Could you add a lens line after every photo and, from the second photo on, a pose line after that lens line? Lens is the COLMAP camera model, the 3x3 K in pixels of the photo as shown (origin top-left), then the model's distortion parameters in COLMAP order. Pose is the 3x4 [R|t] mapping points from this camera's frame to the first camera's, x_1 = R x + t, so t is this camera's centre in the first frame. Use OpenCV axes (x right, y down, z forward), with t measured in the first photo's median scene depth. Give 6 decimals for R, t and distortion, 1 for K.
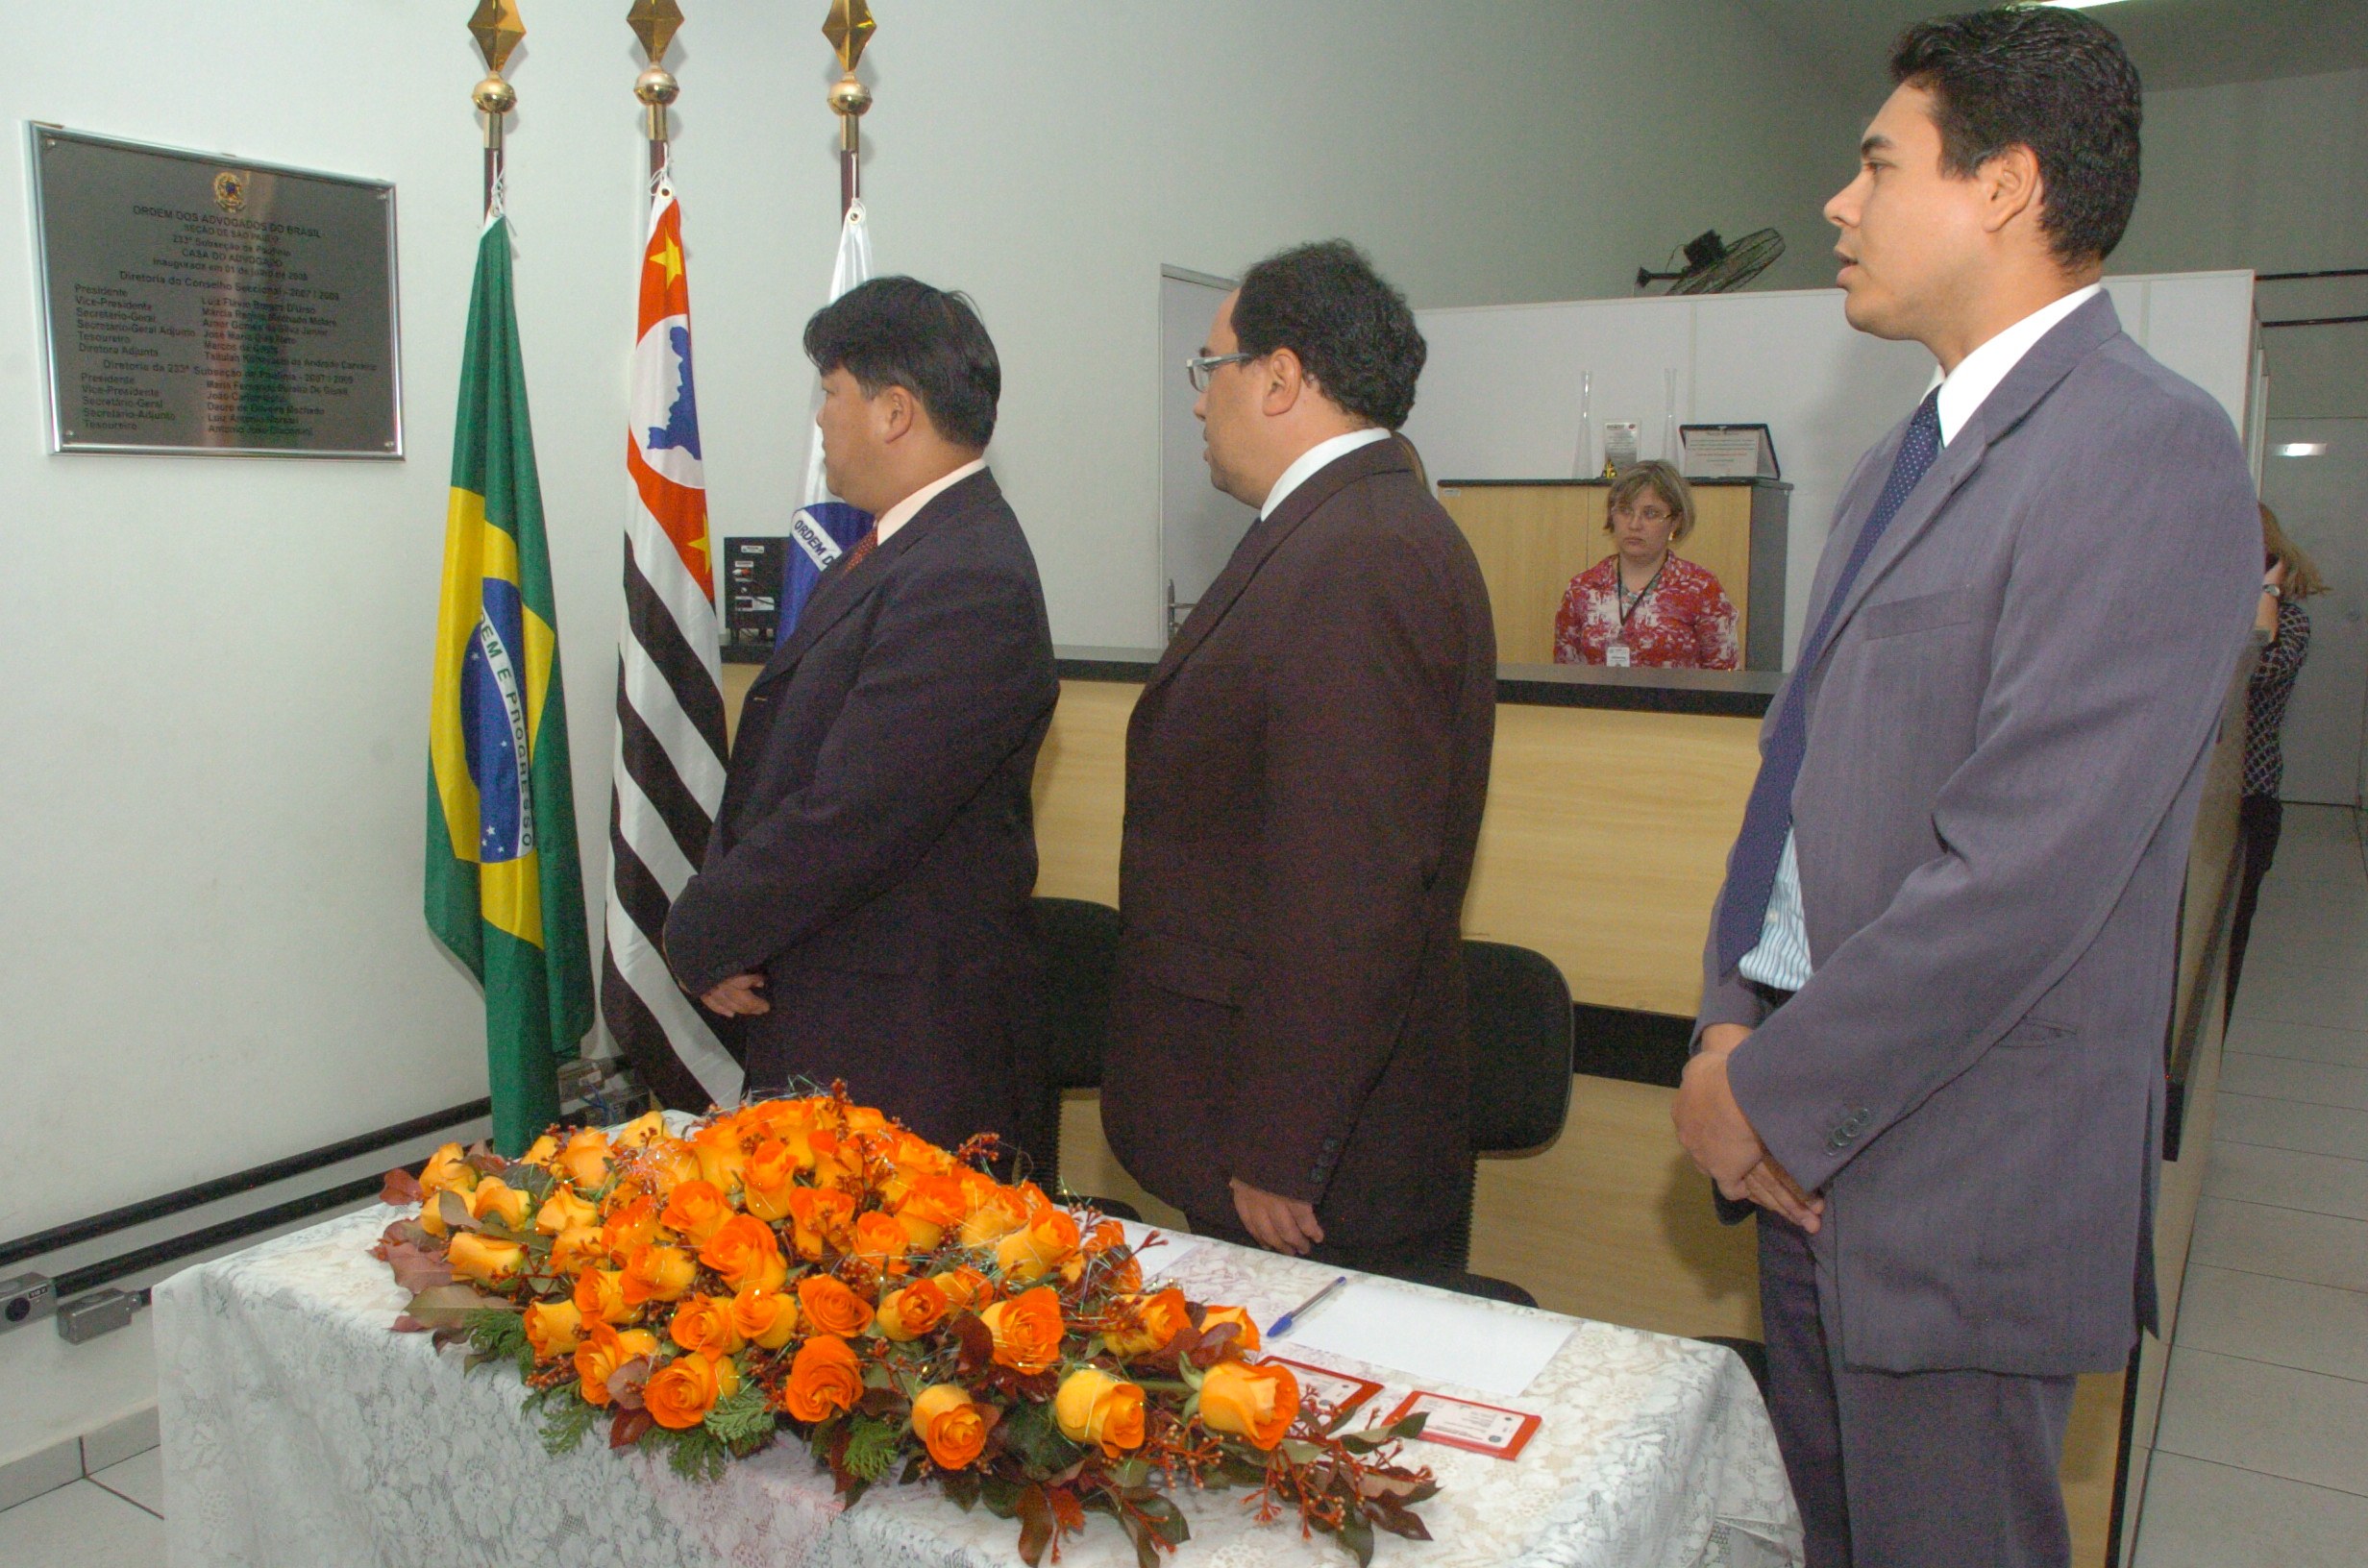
lens RADIAL K [[1855.8, 0, 1138.8], [0, 1855.8, 814.2], [0, 0, 1]] dist [-0.144167, 0.092734]
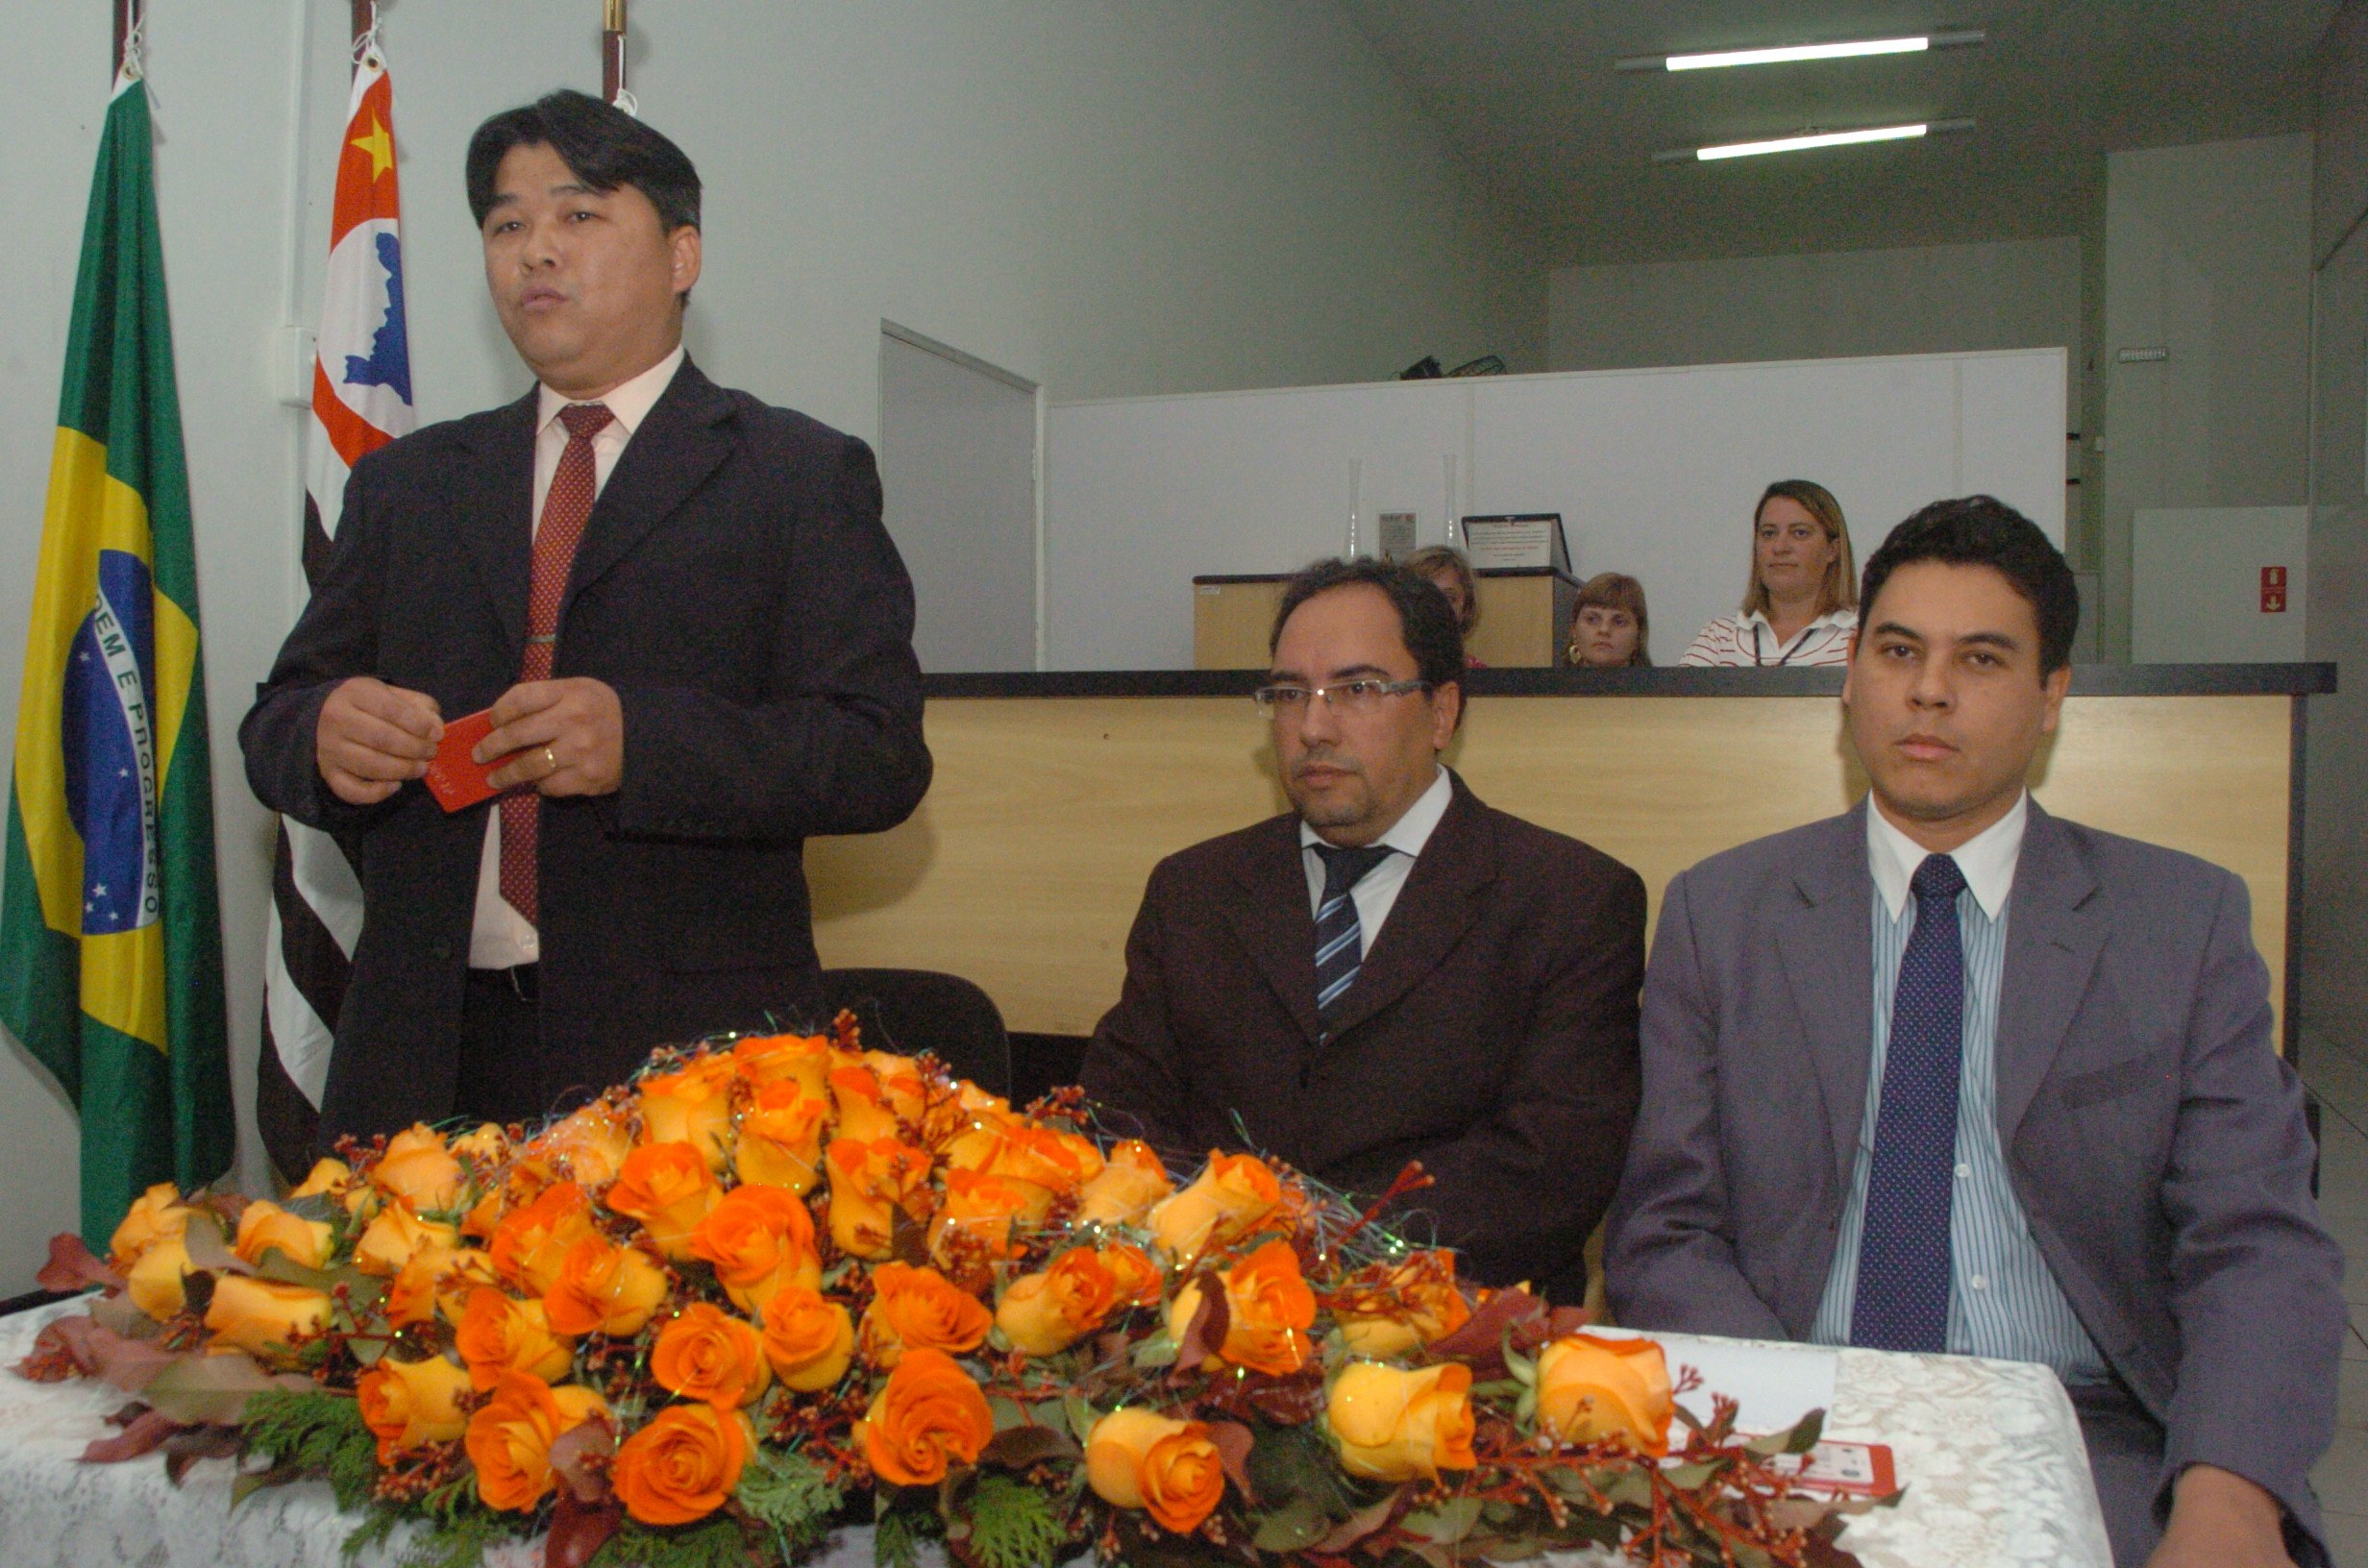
lens RADIAL K [[2057.7, 0, 1132.9], [0, 2057.7, 820.6], [0, 0, 1]] dist [-0.108462, 0.128883]
pose [[0.981303, -0.001130, 0.192466, -0.107105], [0.023101, 0.993445, -0.111952, 0.084520], [-0.191078, 0.114305, 0.974897, 0.130285]]
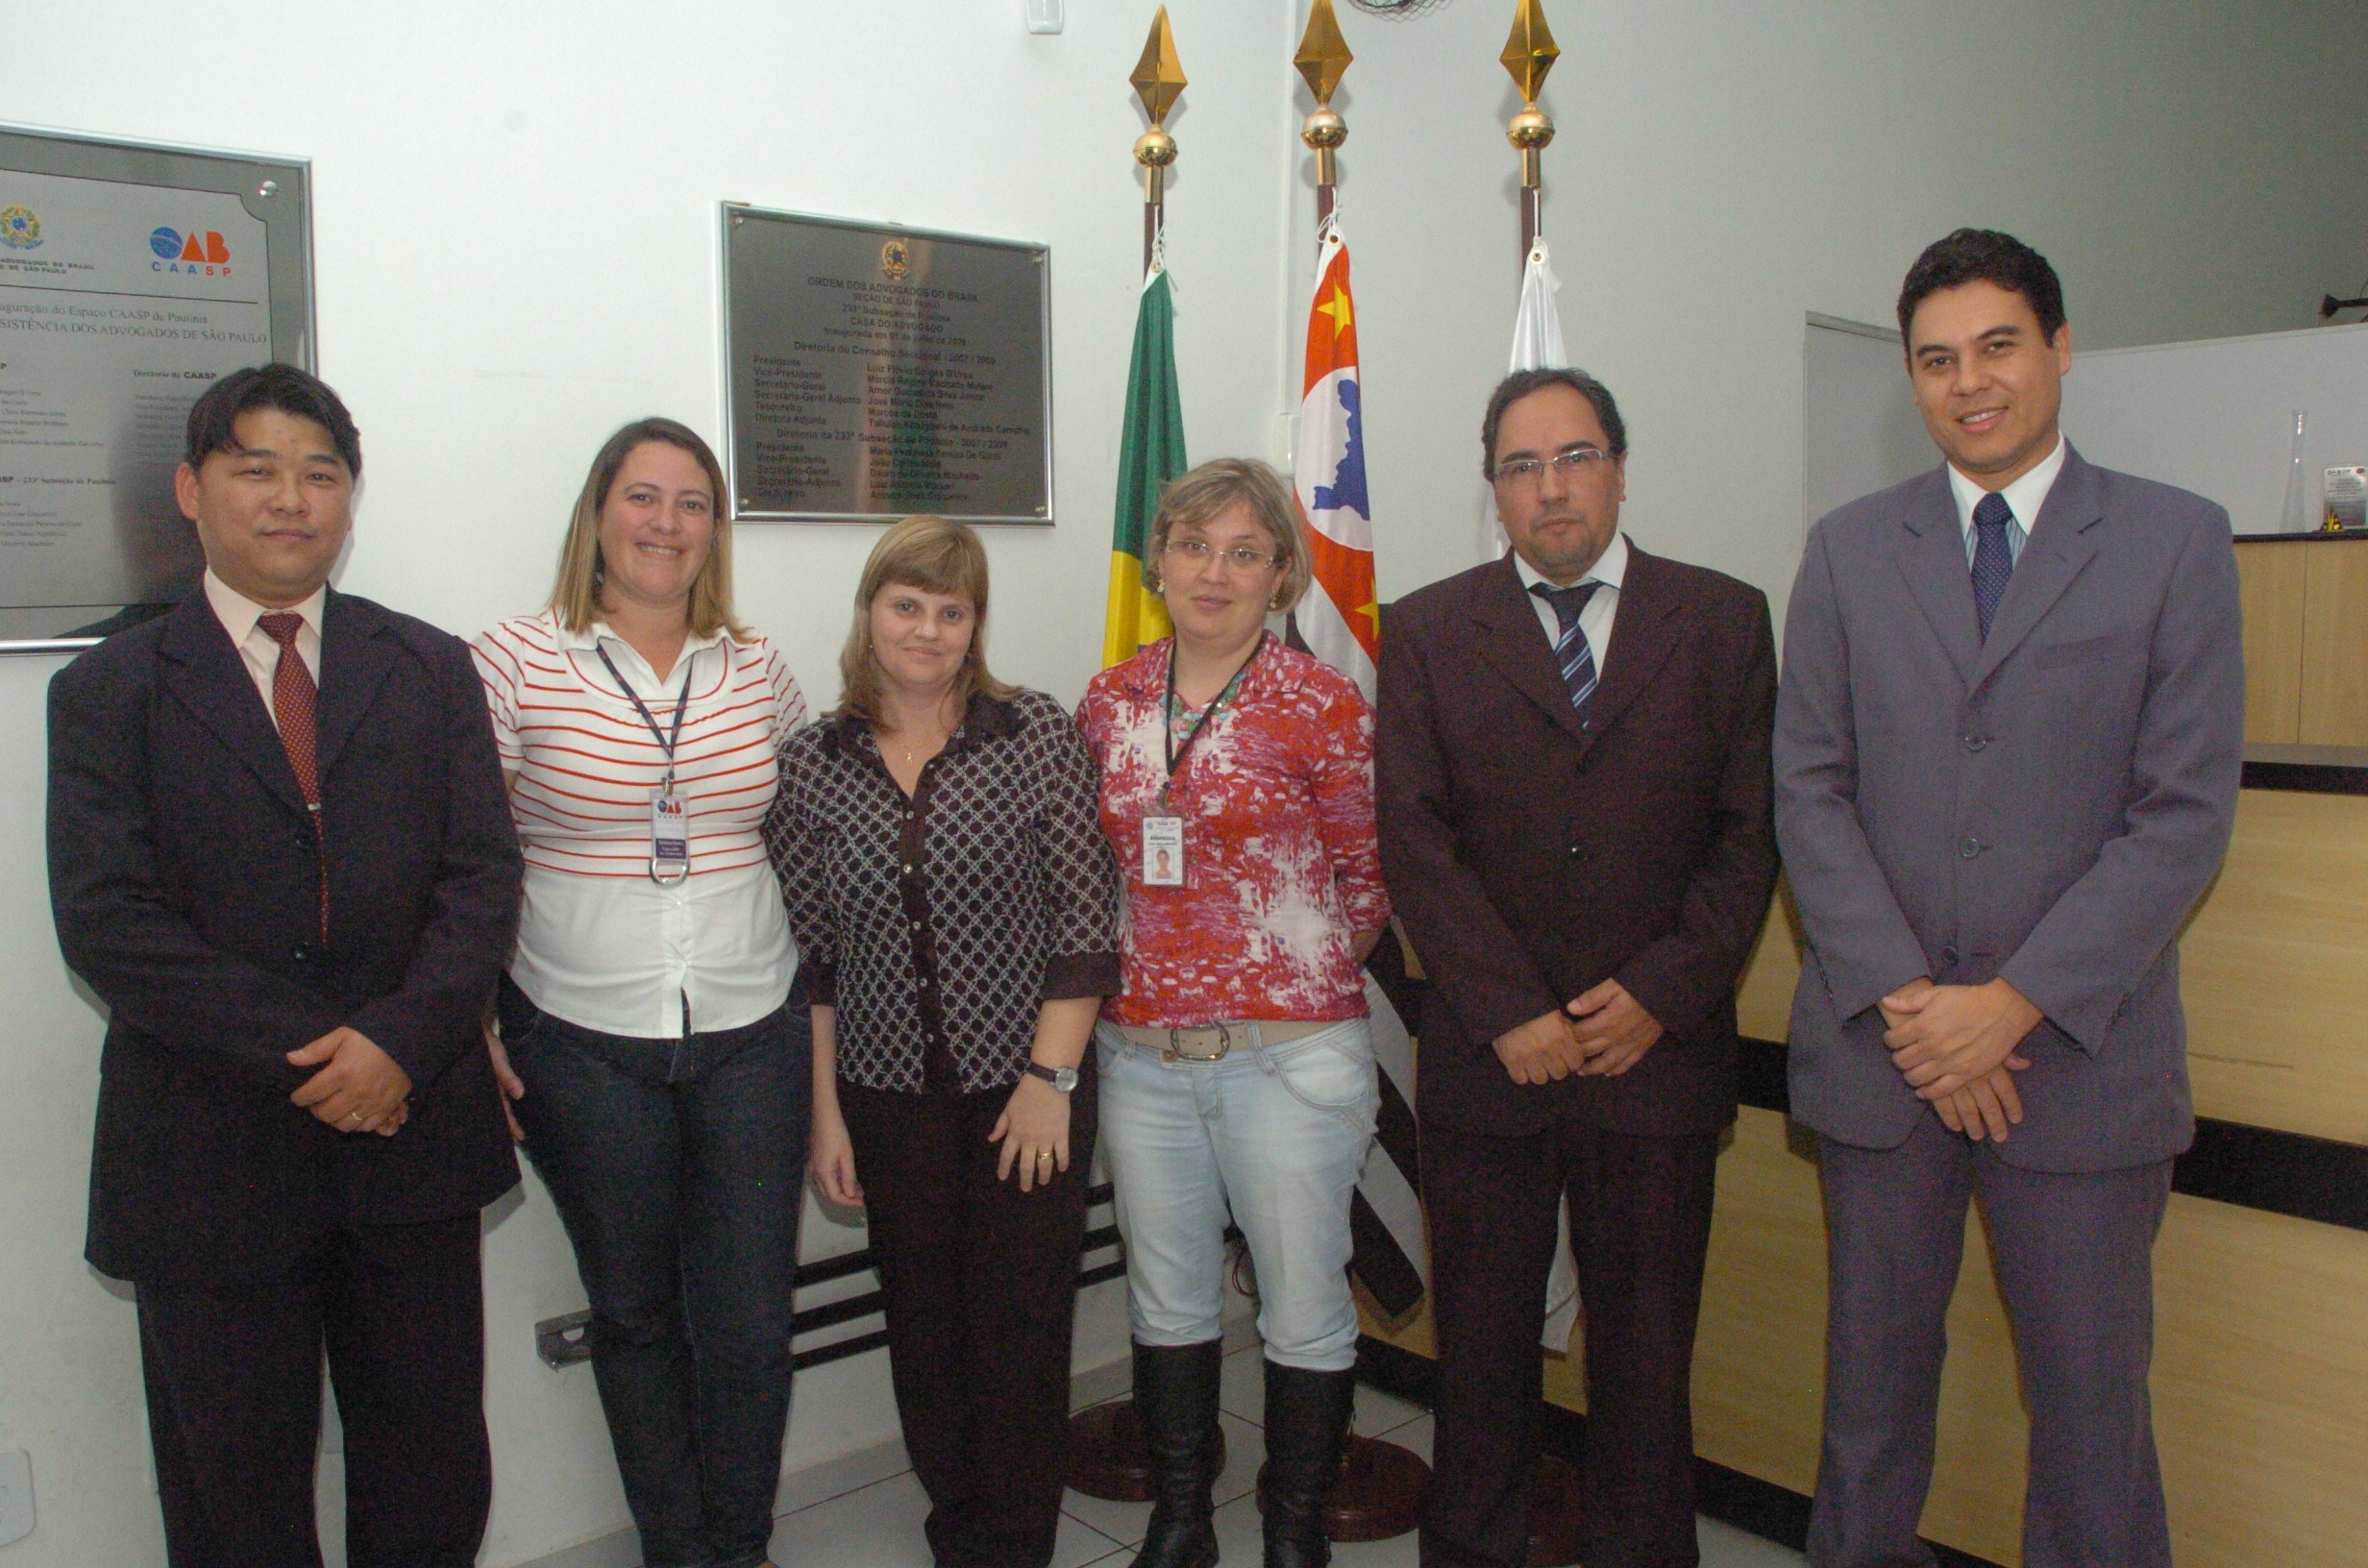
lens RADIAL K [[1855.8, 0, 1152.0], [0, 1855.8, 812.3], [0, 0, 1]] dist [-0.144167, 0.092734]
pose [[0.957542, 0.017791, -0.287746, -0.071396], [-0.028536, 0.999042, -0.033191, -0.009516], [0.286879, 0.039993, 0.957132, 0.069347]]
